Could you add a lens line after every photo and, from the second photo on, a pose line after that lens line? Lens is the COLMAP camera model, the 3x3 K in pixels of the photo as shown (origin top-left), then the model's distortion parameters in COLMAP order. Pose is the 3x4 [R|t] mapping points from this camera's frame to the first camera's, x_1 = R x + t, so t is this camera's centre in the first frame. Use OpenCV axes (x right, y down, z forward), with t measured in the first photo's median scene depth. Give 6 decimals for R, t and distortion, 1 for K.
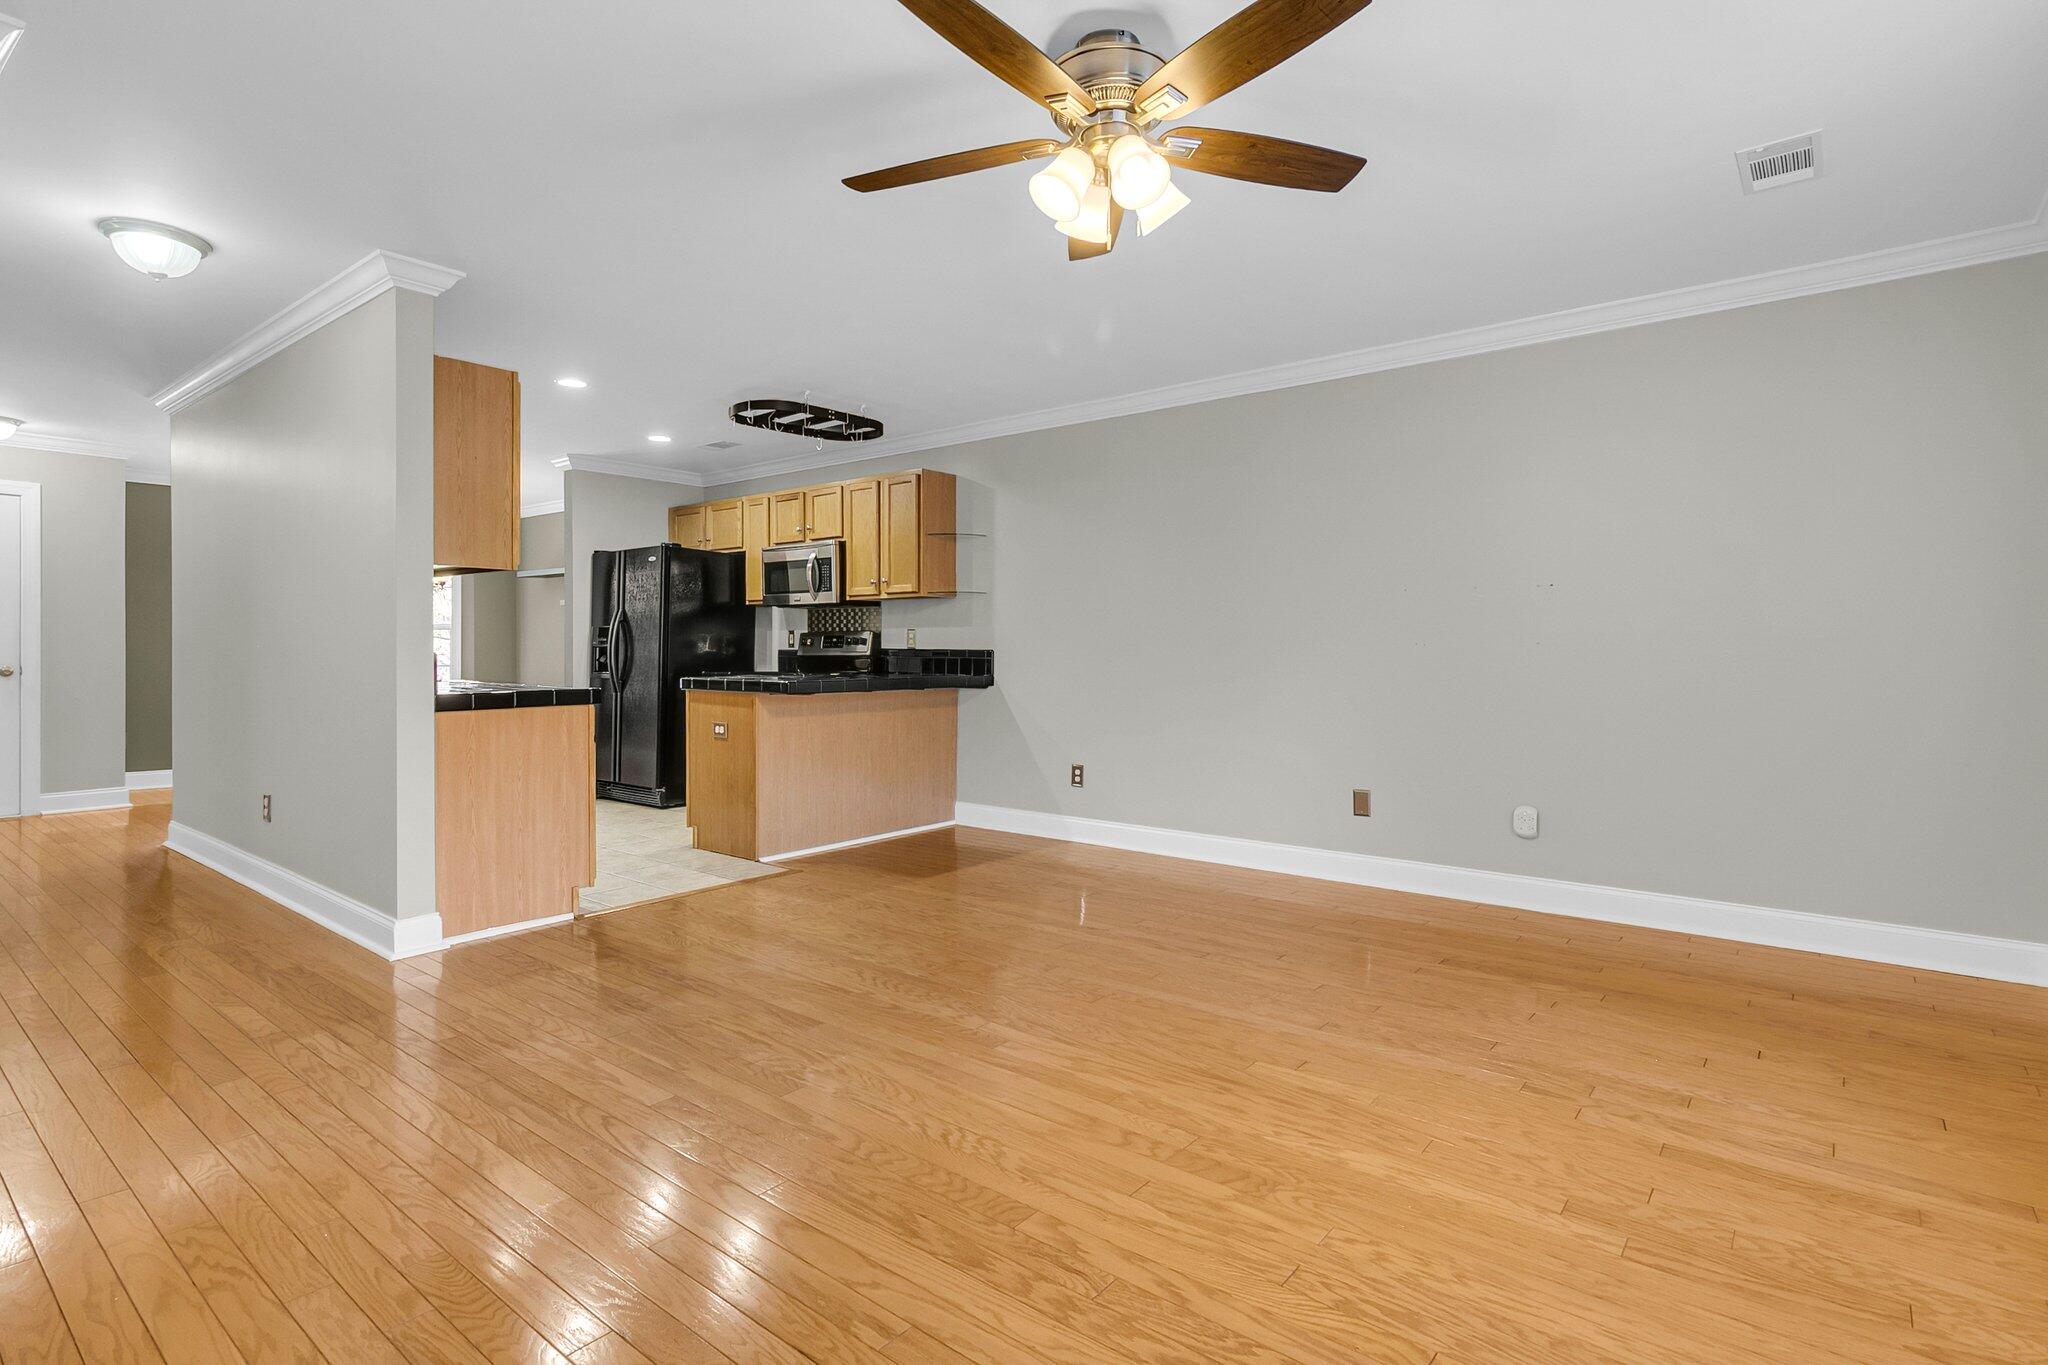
lens RADIAL K [[1002.3, 0, 1037.8], [0, 1002.3, 656.9], [0, 0, 1]] dist [0.004500, -0.002301]
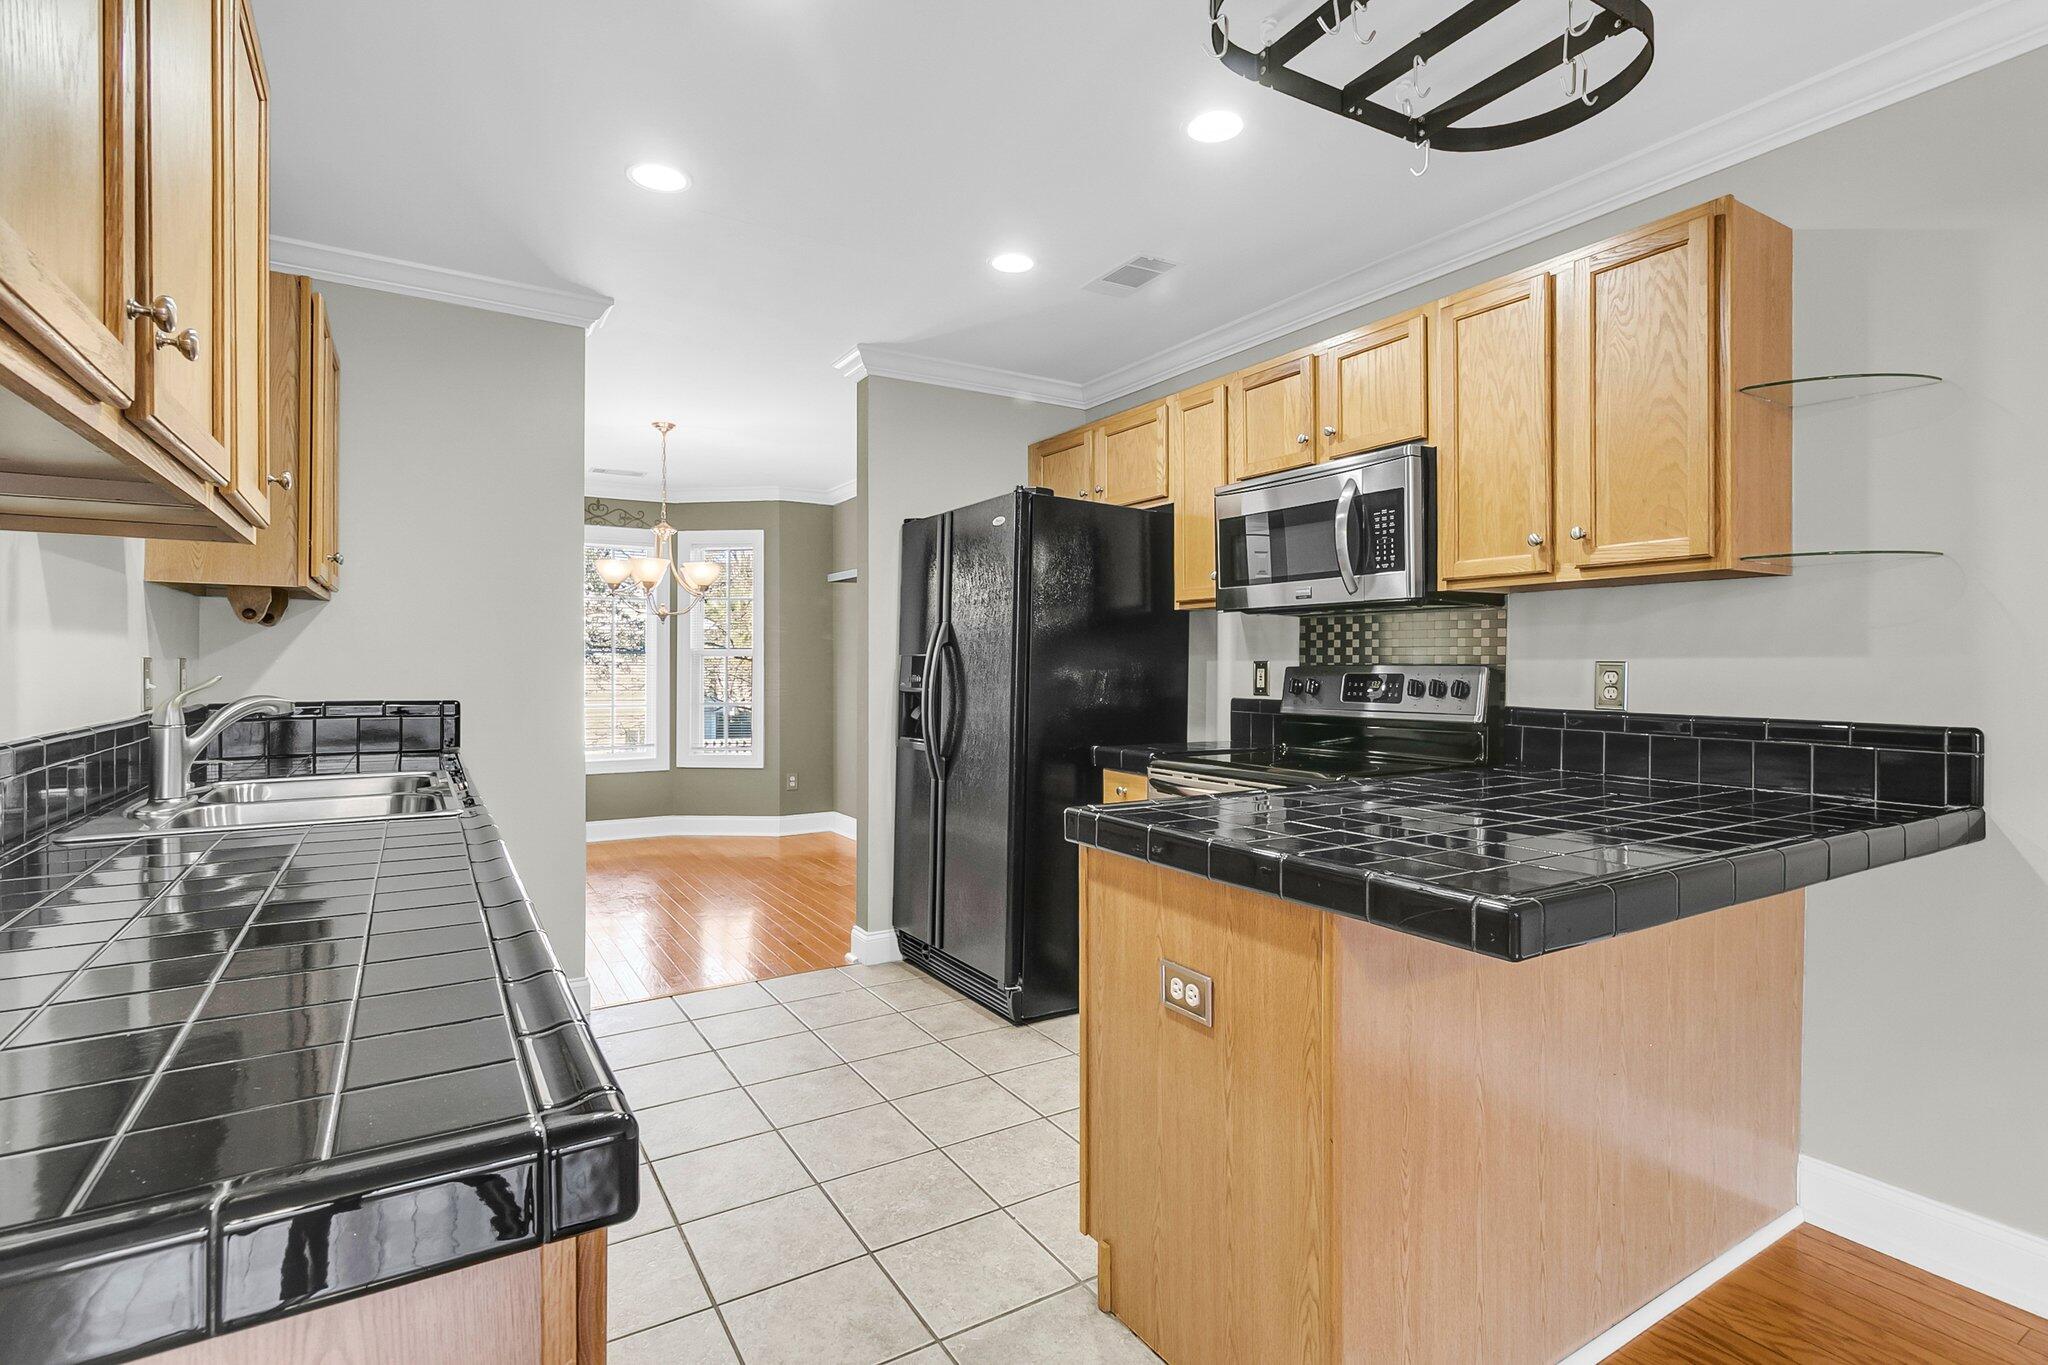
lens RADIAL K [[1002.3, 0, 1017.9], [0, 1002.3, 668.9], [0, 0, 1]] dist [0.004500, -0.002301]
pose [[0.936548, 0.001595, -0.350537, -0.194670], [-0.003192, 0.999987, -0.003977, -0.021163], [0.350526, 0.004843, 0.936540, 0.520202]]
